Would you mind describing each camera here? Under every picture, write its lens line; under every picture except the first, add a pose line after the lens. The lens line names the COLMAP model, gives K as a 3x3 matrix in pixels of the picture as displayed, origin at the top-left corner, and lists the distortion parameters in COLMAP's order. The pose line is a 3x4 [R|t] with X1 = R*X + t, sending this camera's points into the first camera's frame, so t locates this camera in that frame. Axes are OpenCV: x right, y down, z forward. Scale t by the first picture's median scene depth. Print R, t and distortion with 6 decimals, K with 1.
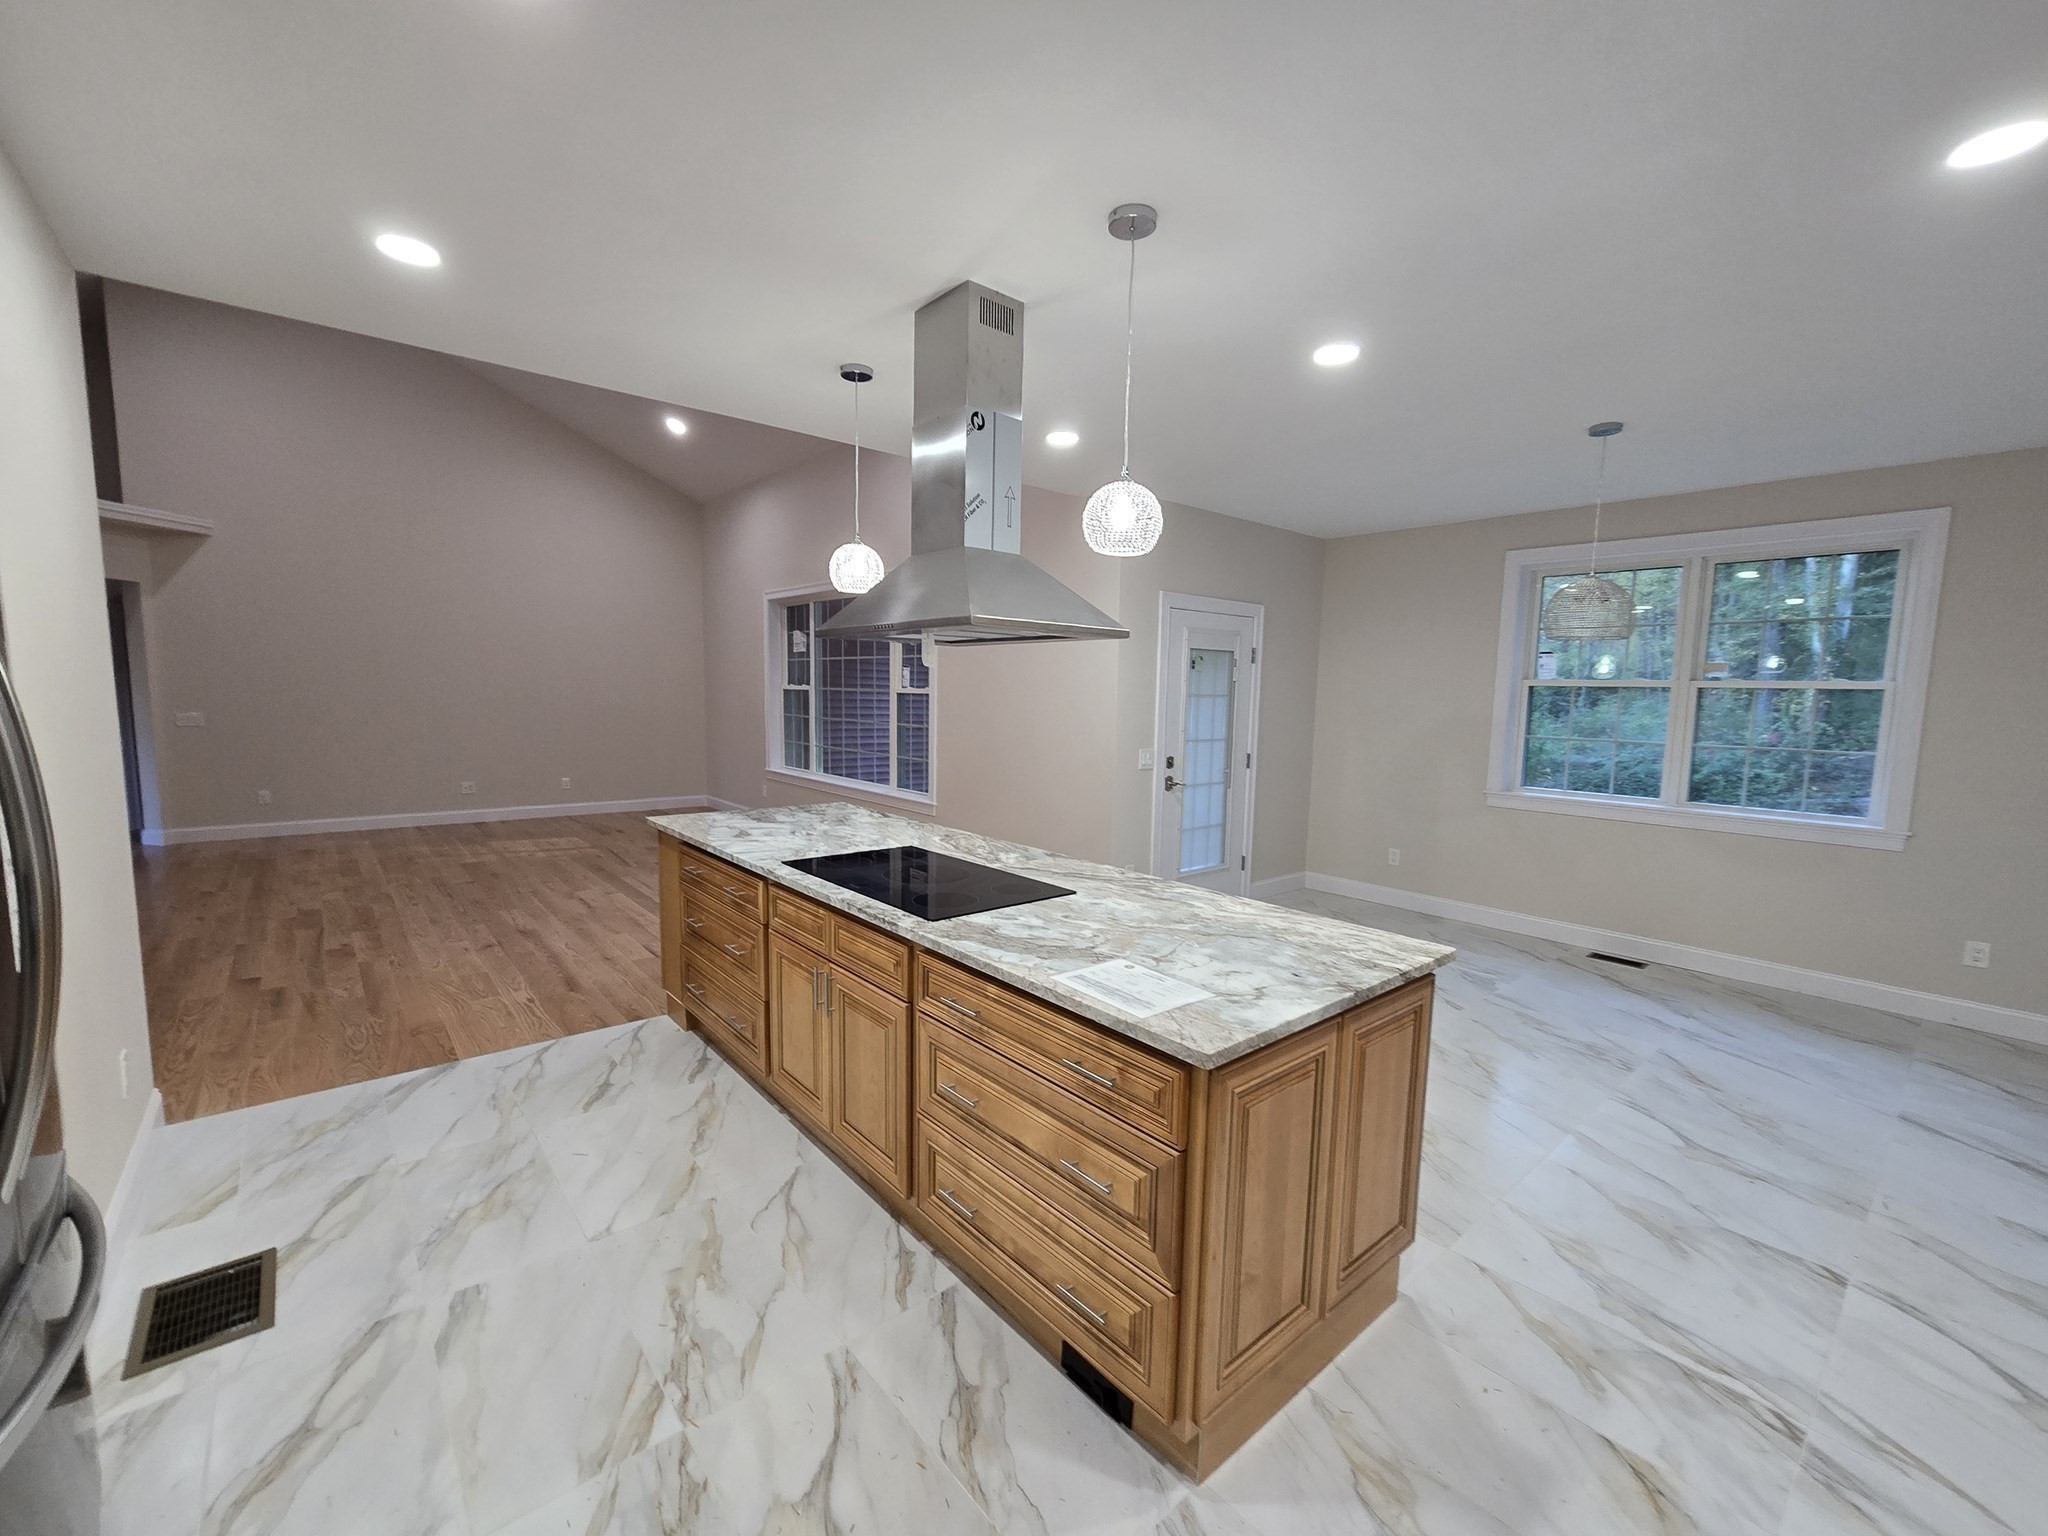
lens RADIAL K [[848.0, 0, 1022.9], [0, 848.0, 786.9], [0, 0, 1]] dist [-0.000517, -0.000242]
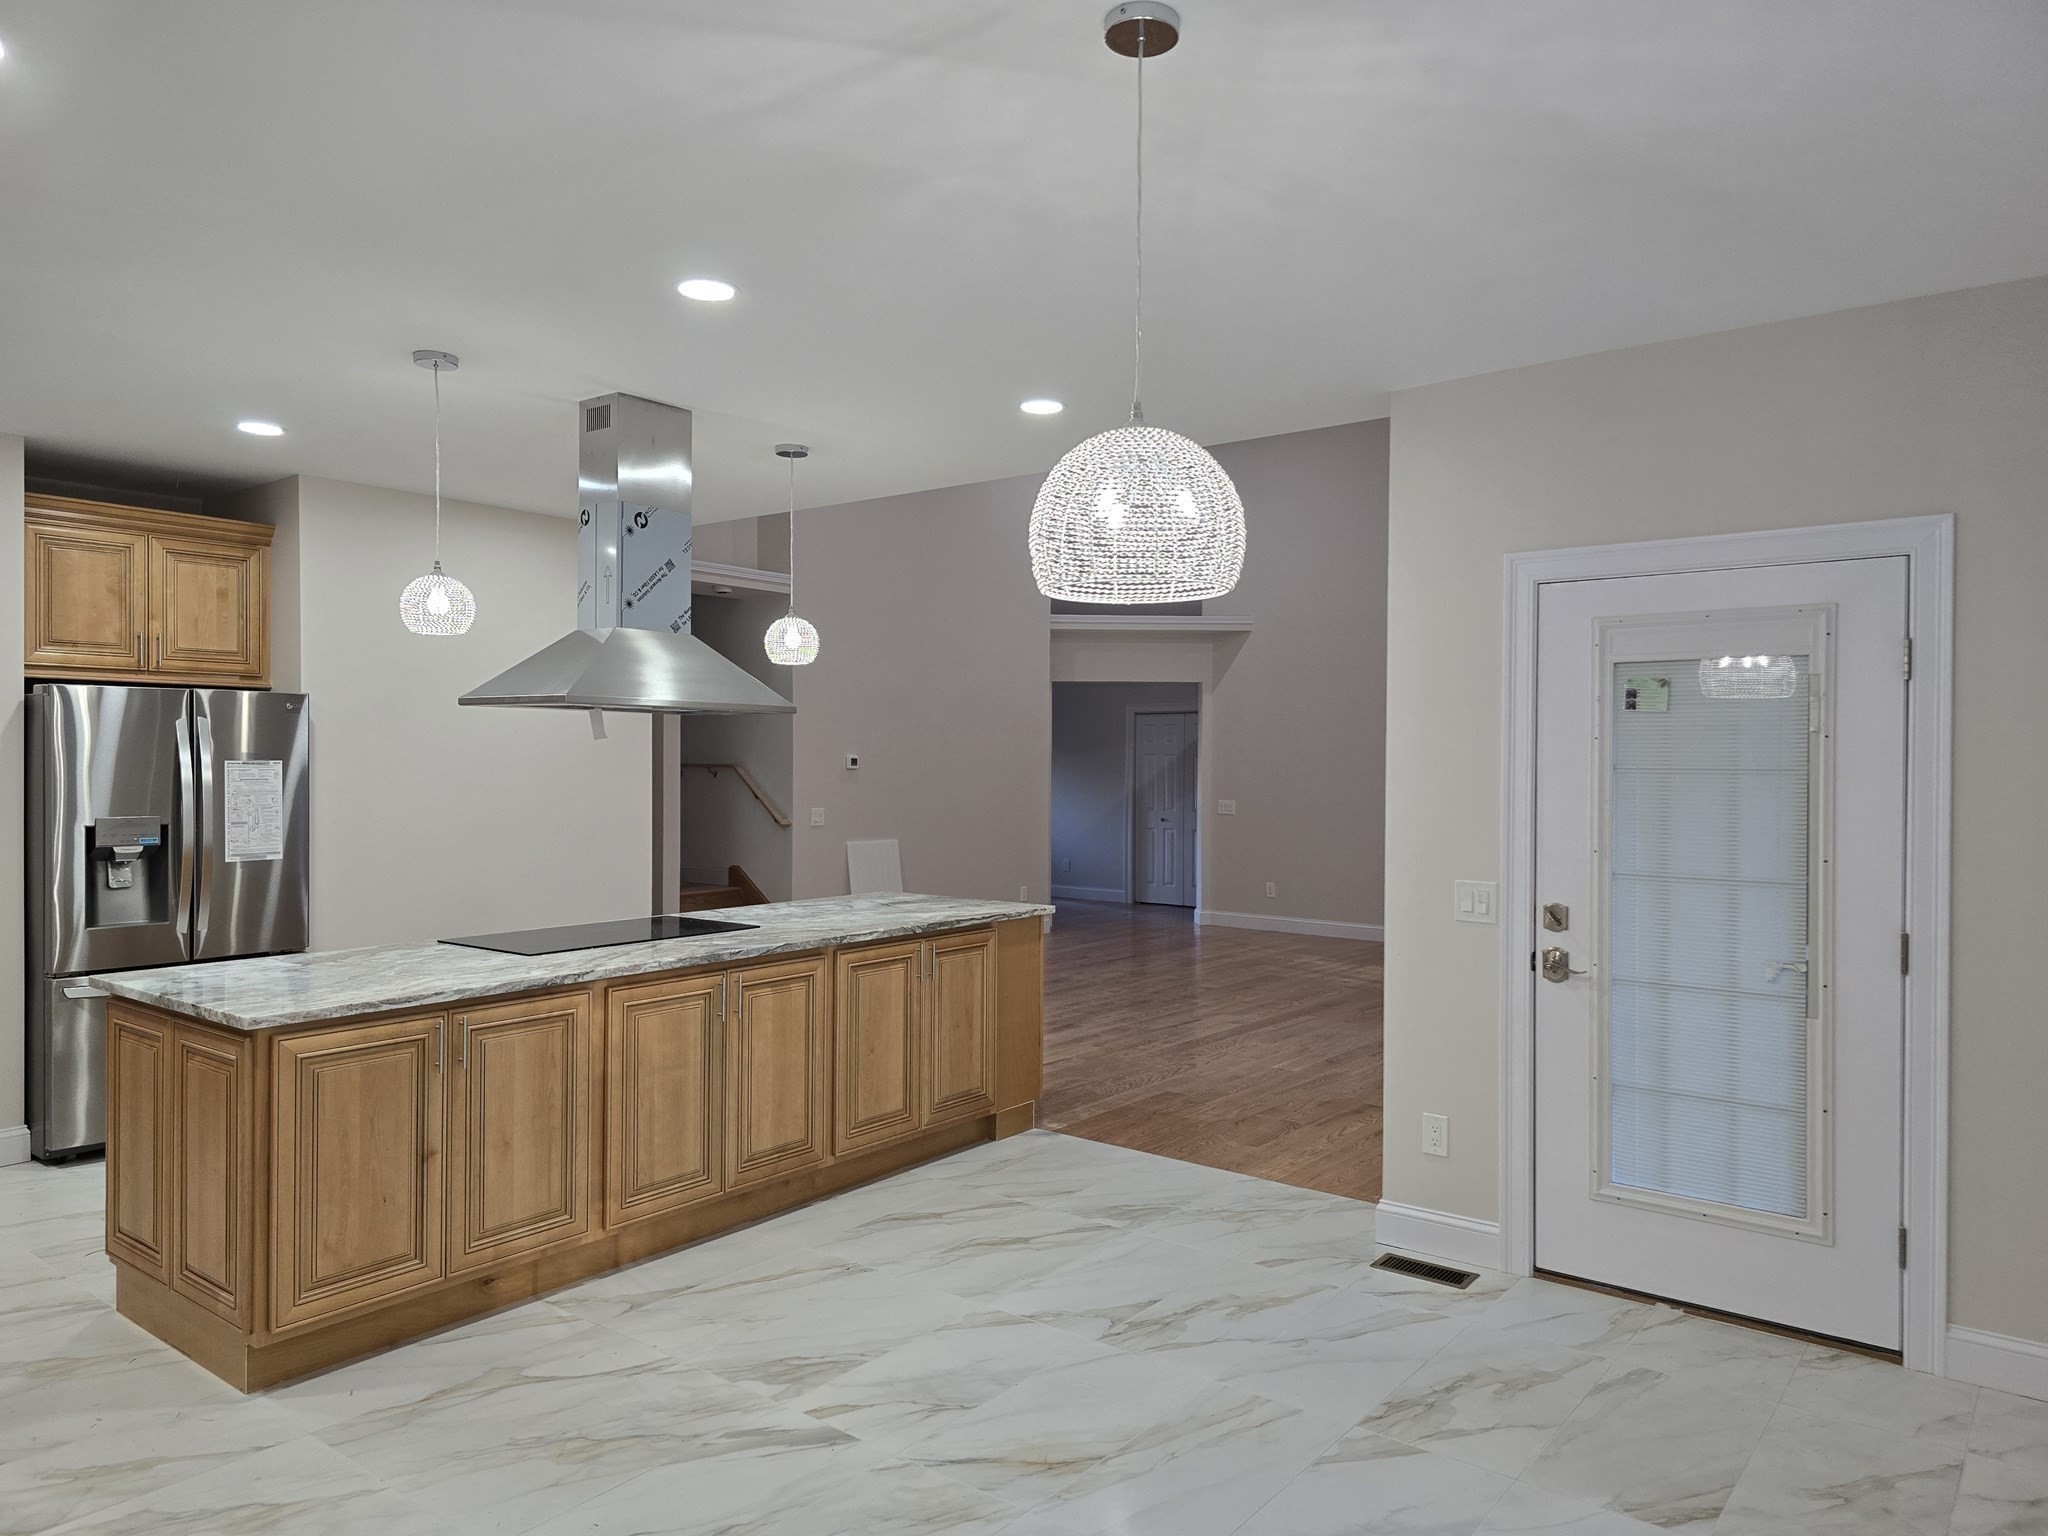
lens RADIAL K [[1362.1, 0, 1026.7], [0, 1362.1, 760.0], [0, 0, 1]] dist [0.048066, -0.040505]
pose [[0.204277, -0.020924, -0.978690, 1.978623], [-0.113695, 0.992498, -0.044950, -0.113428], [0.972288, 0.120454, 0.200365, 1.350591]]
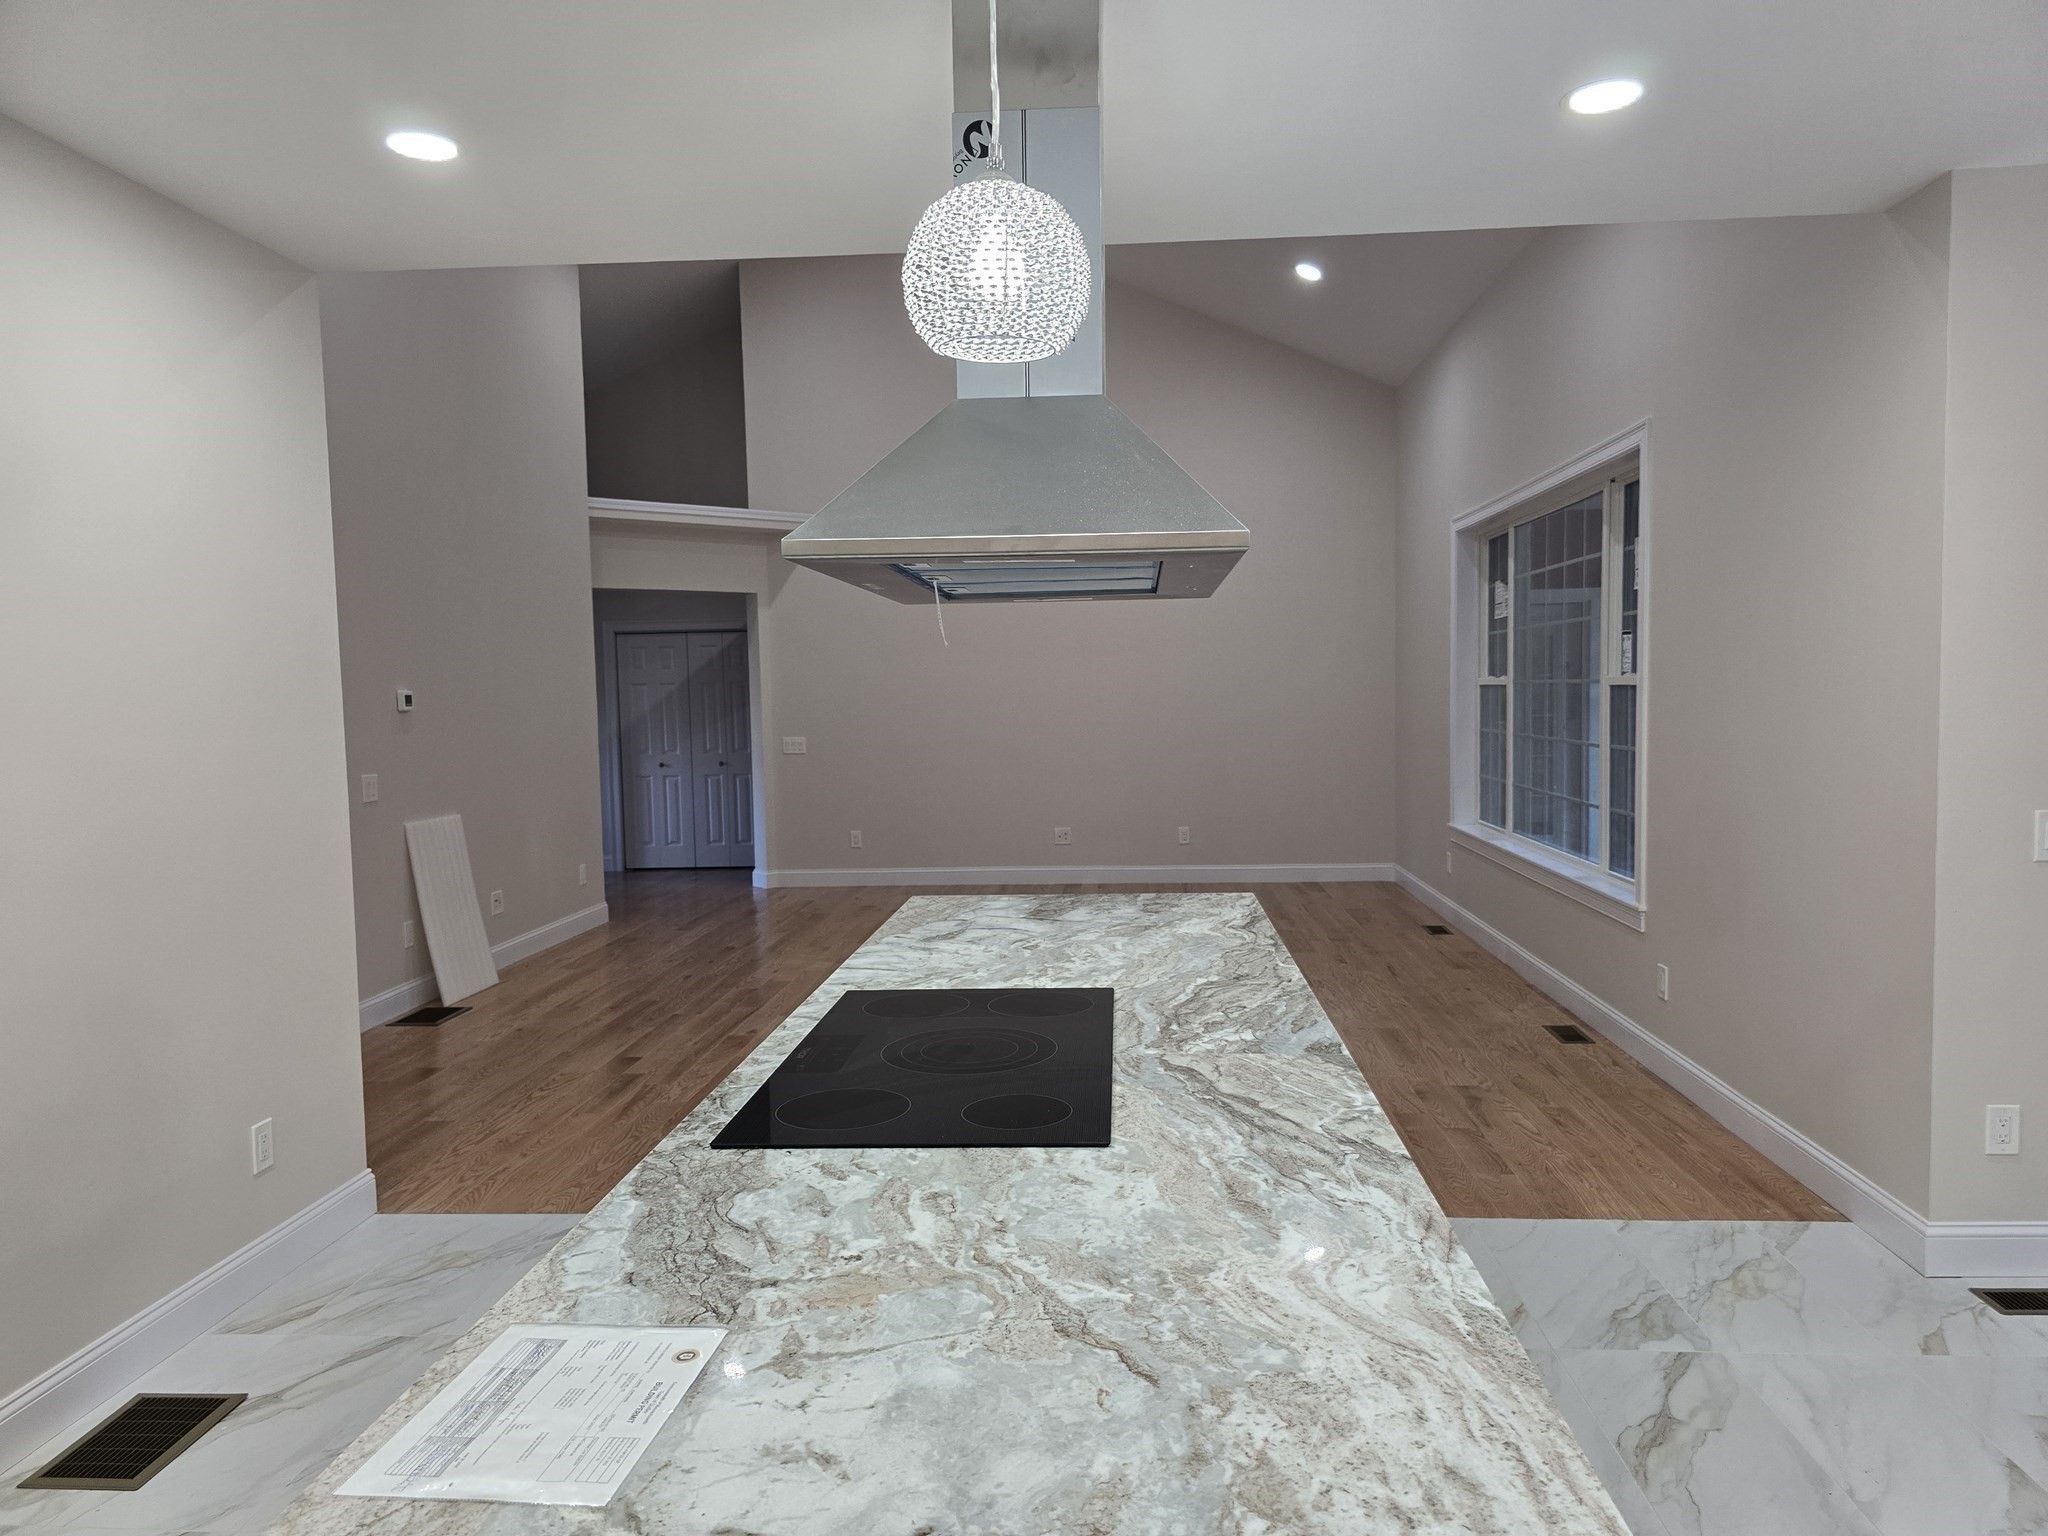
lens RADIAL K [[1377.3, 0, 1028.2], [0, 1377.3, 781.8], [0, 0, 1]] dist [0.050840, -0.043964]
pose [[0.715874, 0.010682, -0.698148, 0.580454], [-0.043229, 0.998643, -0.029047, -0.041205], [0.696890, 0.050974, 0.715364, 0.514400]]
